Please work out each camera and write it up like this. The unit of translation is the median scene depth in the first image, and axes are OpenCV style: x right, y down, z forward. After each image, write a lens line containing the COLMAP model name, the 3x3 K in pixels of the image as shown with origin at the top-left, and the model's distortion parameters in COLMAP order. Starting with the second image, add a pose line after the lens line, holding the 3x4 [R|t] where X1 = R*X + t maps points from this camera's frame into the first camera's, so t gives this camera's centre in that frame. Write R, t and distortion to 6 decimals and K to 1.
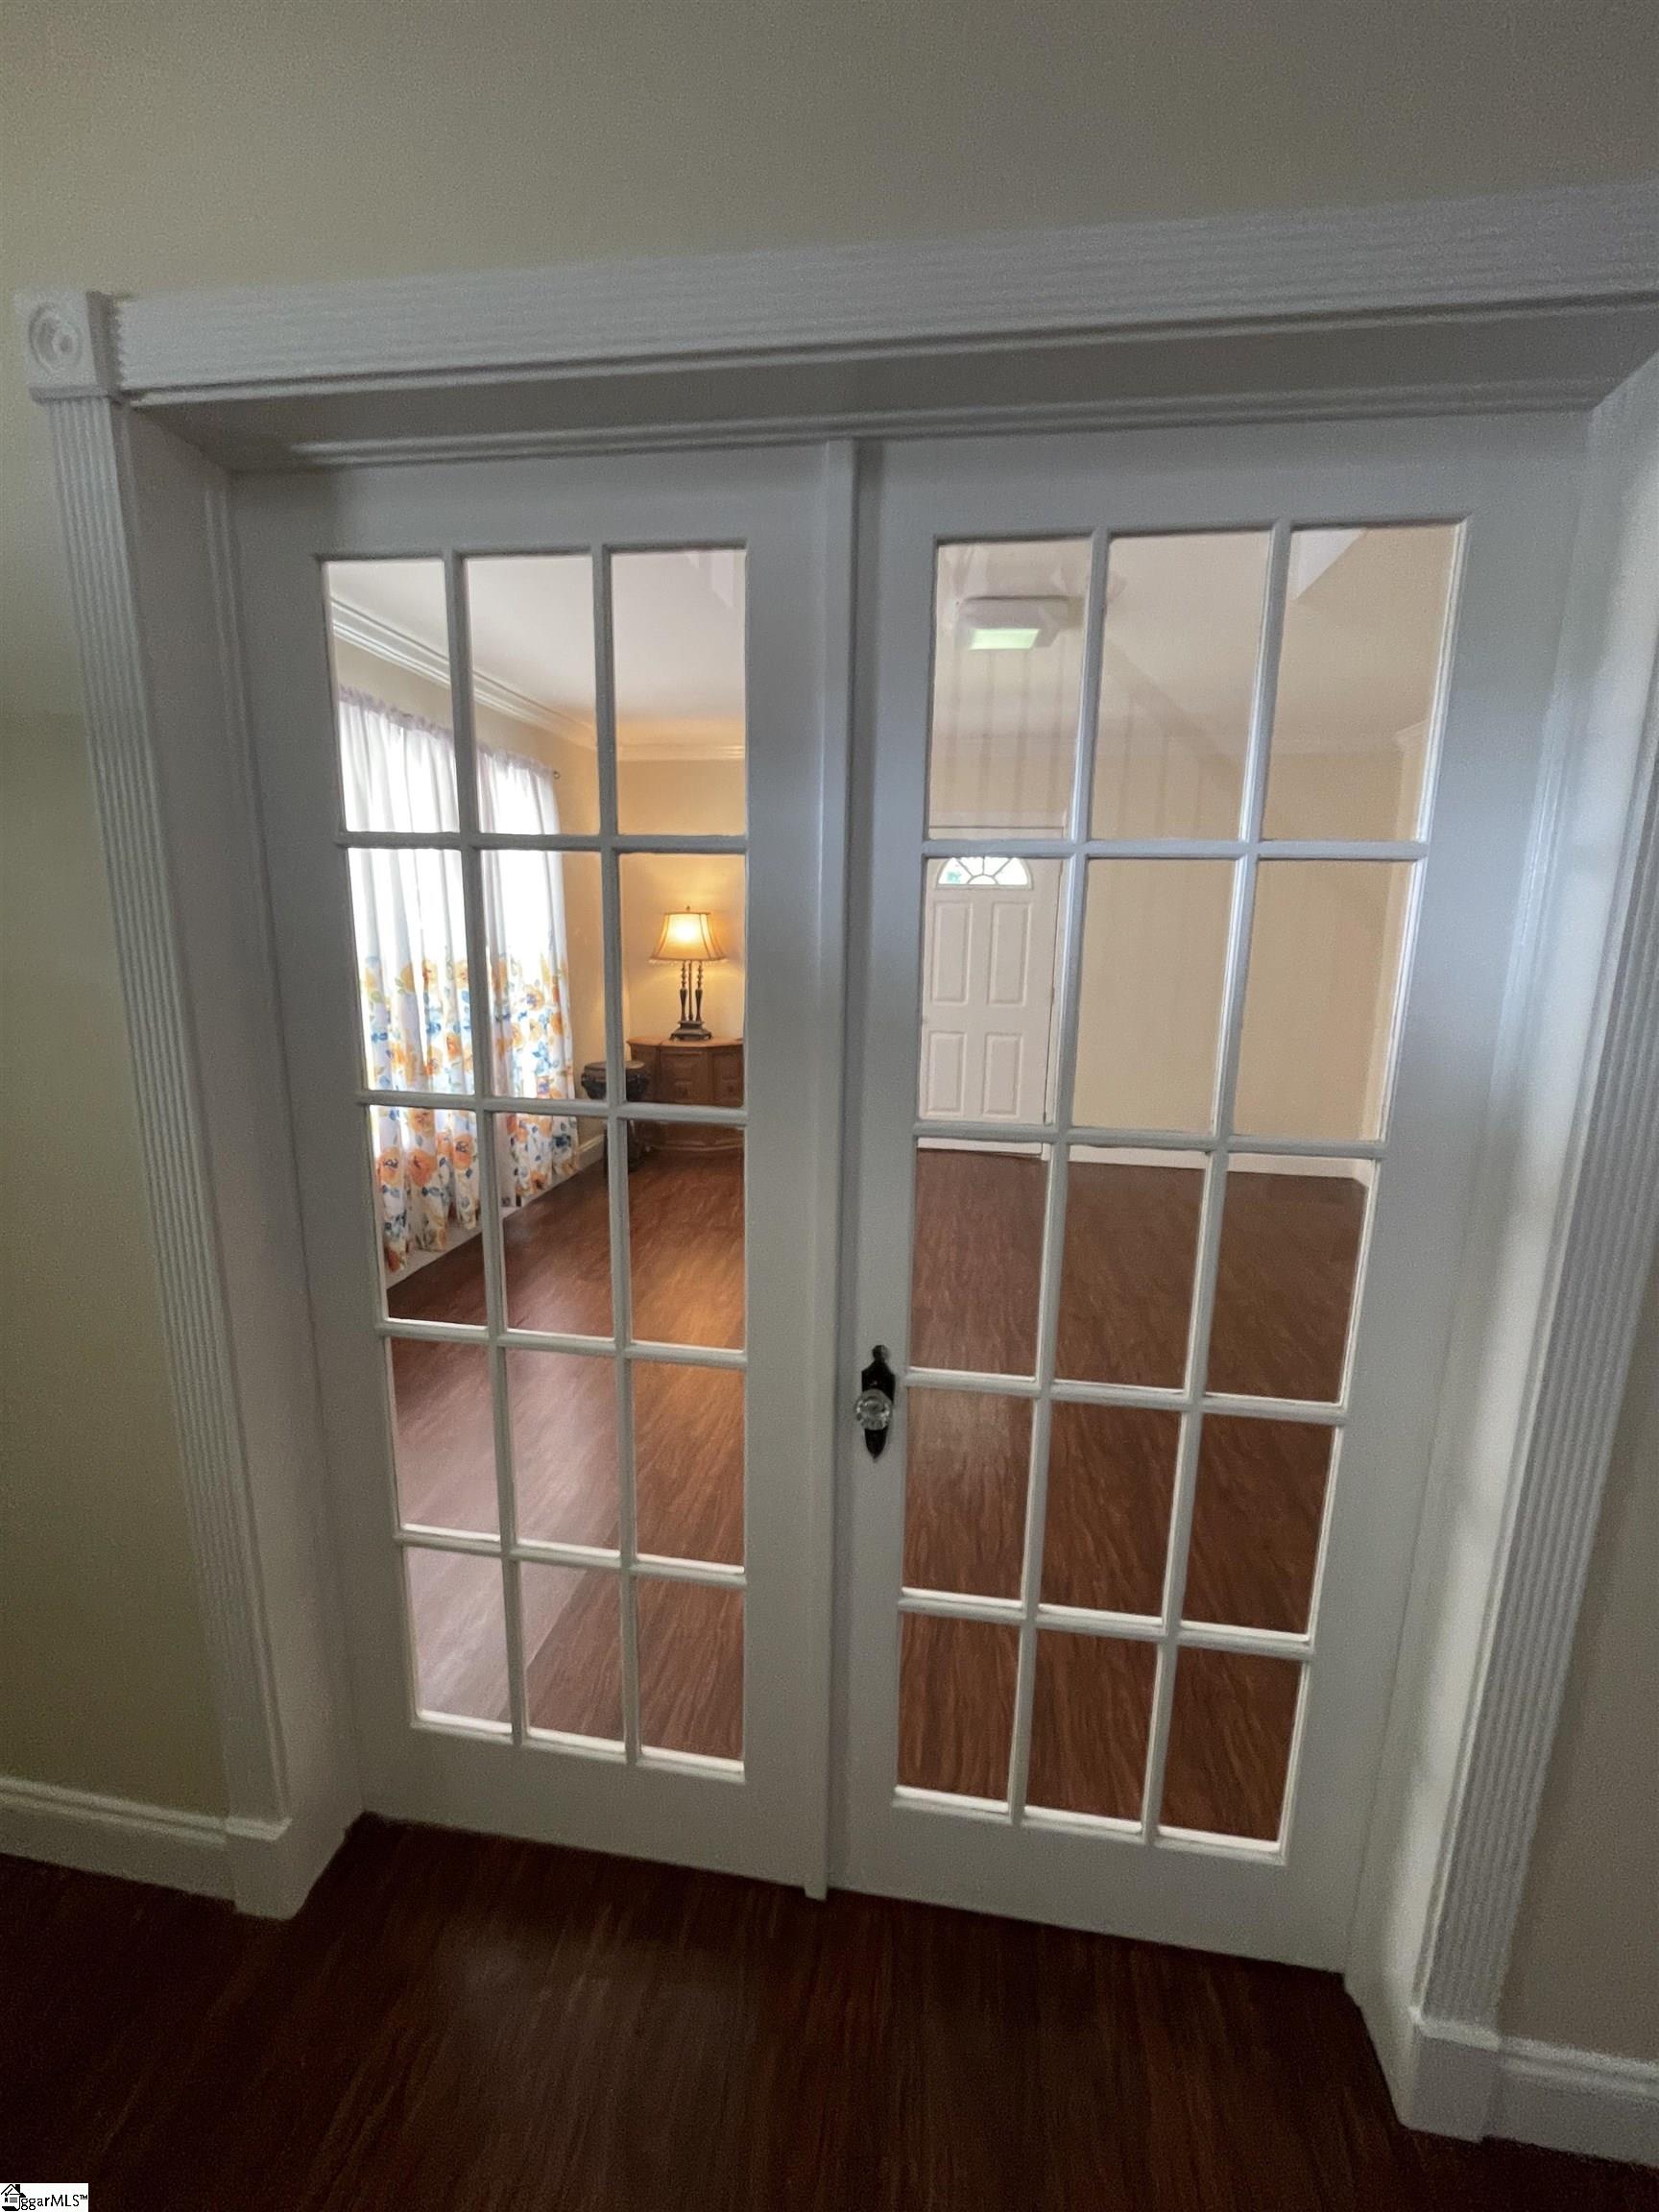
lens RADIAL K [[904.0, 0, 835.6], [0, 904.0, 1102.5], [0, 0, 1]] dist [-0.004163, 0.000248]
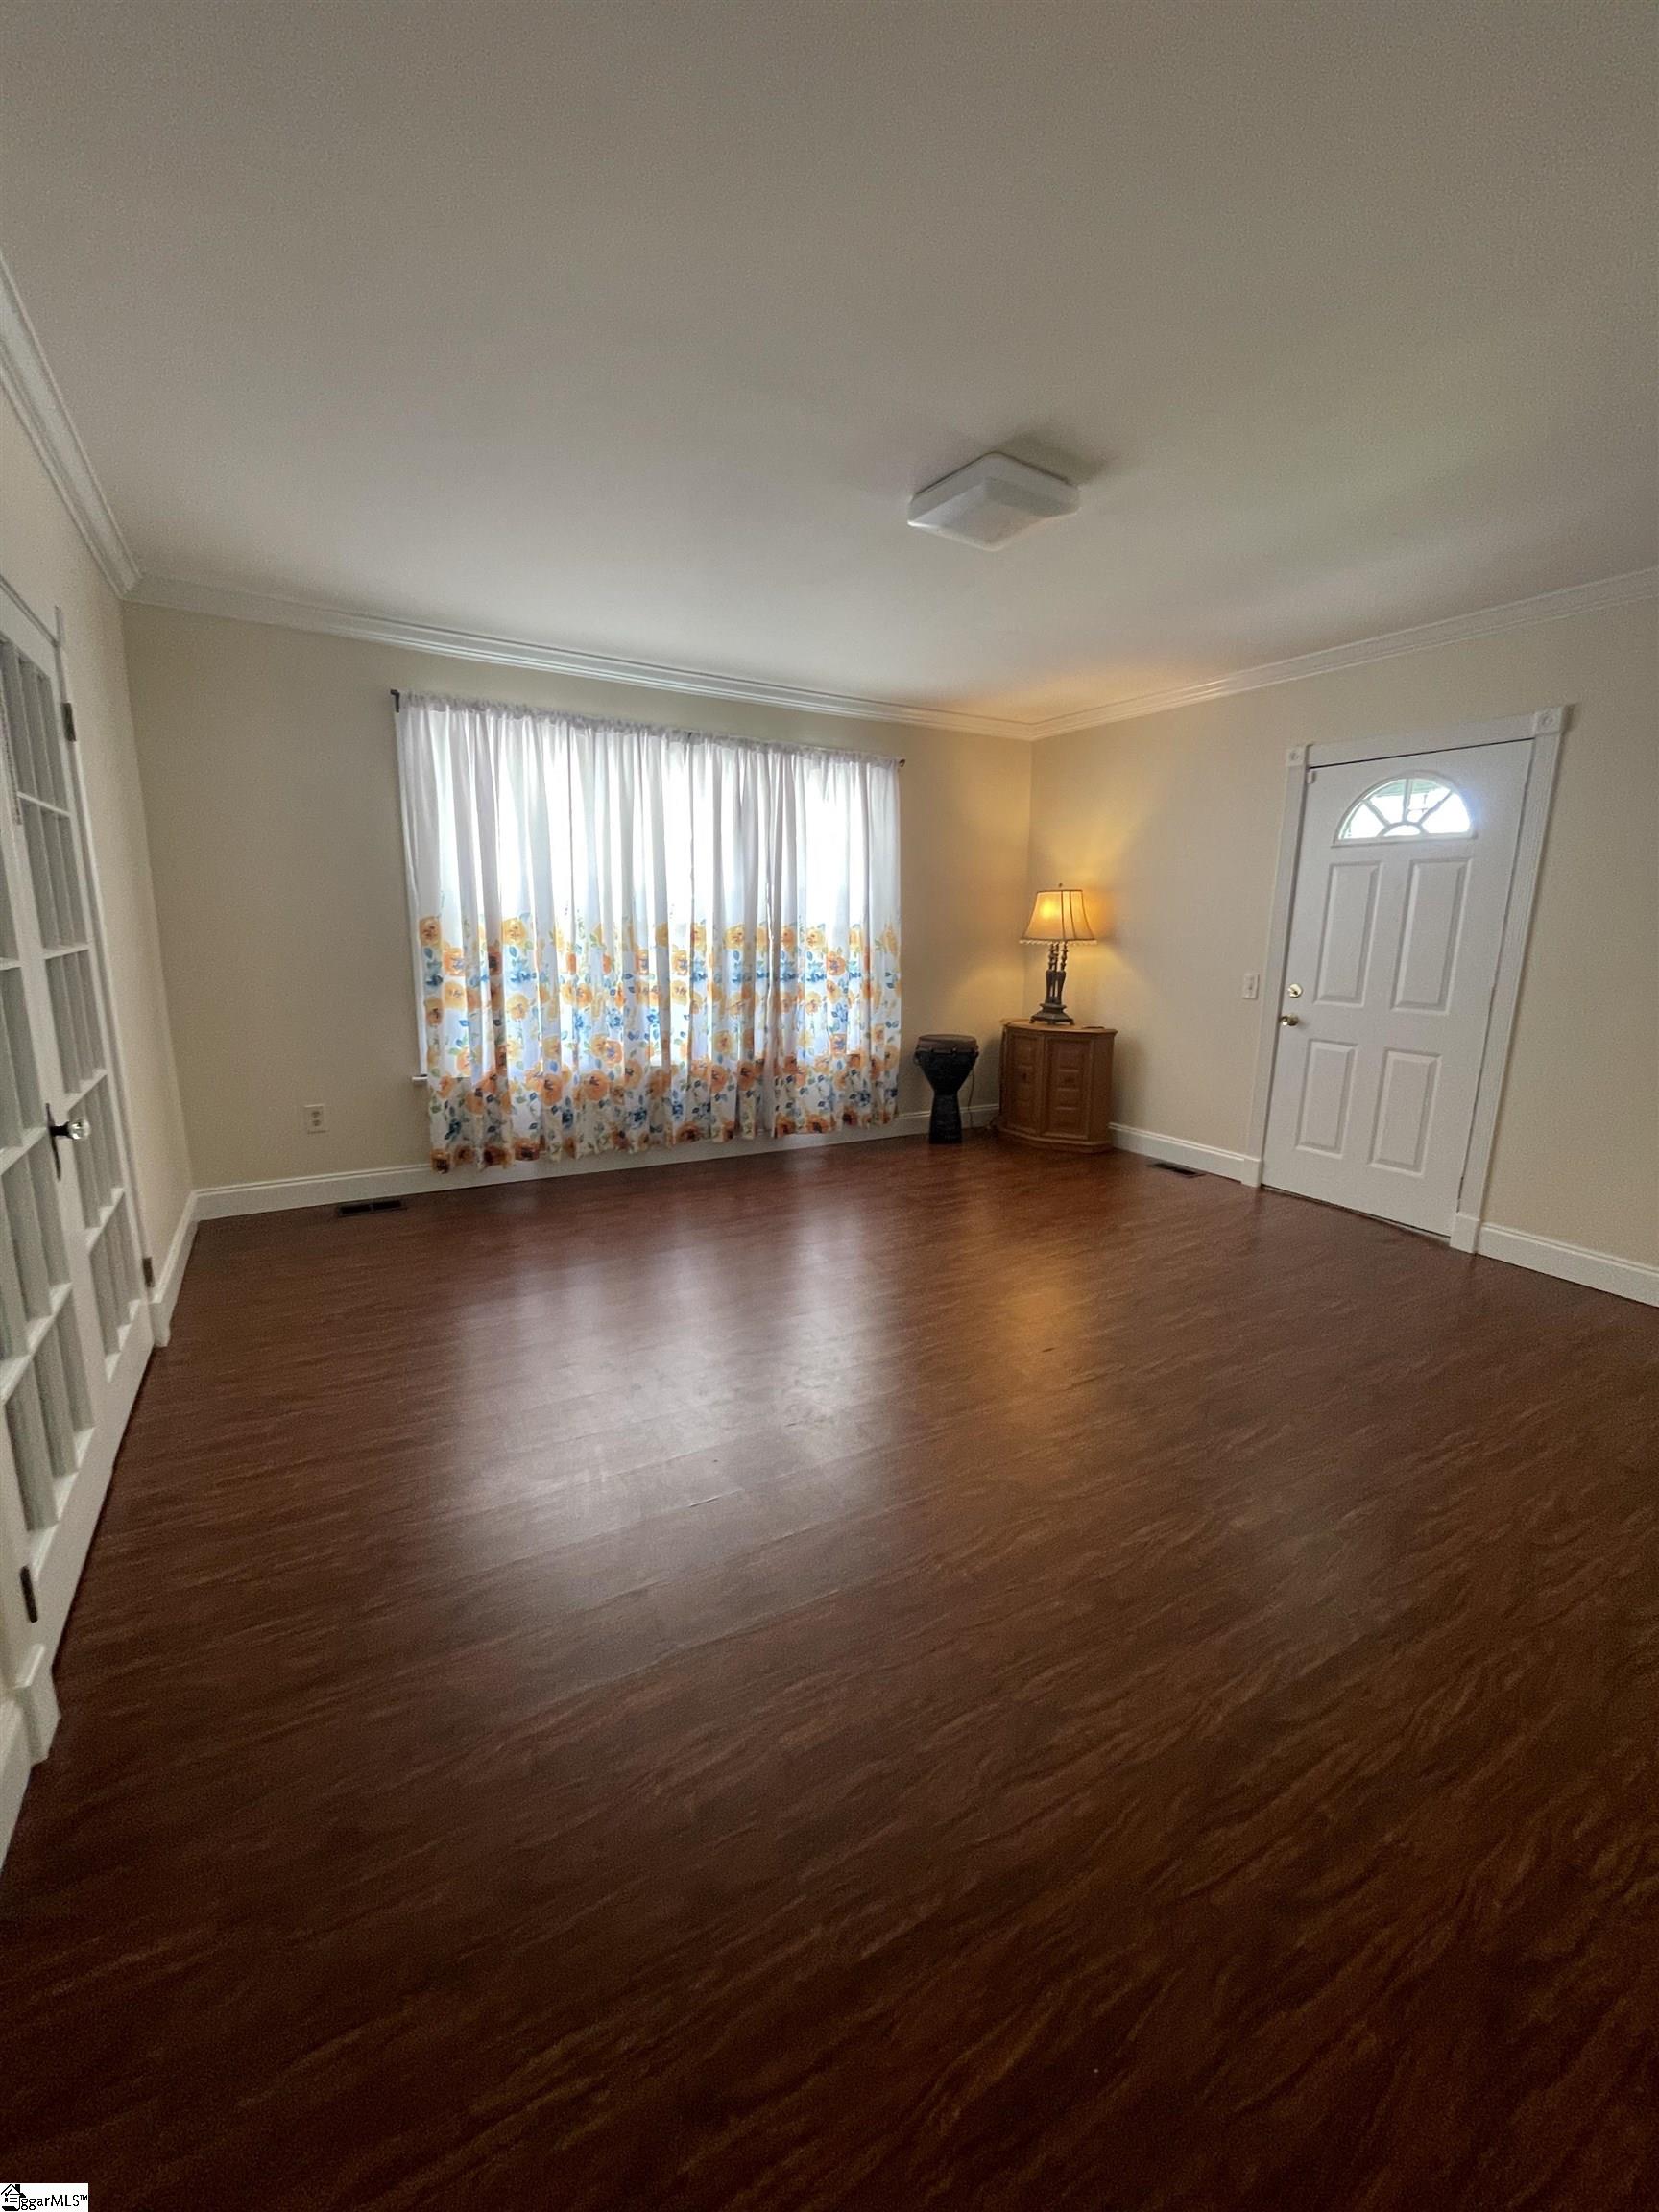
lens RADIAL K [[904.0, 0, 833.1], [0, 904.0, 1105.8], [0, 0, 1]] dist [-0.004163, 0.000248]
pose [[0.629517, 0.150388, -0.762294, 0.451334], [-0.155460, 0.985630, 0.066067, -0.012216], [0.761276, 0.076916, 0.643850, 0.226085]]
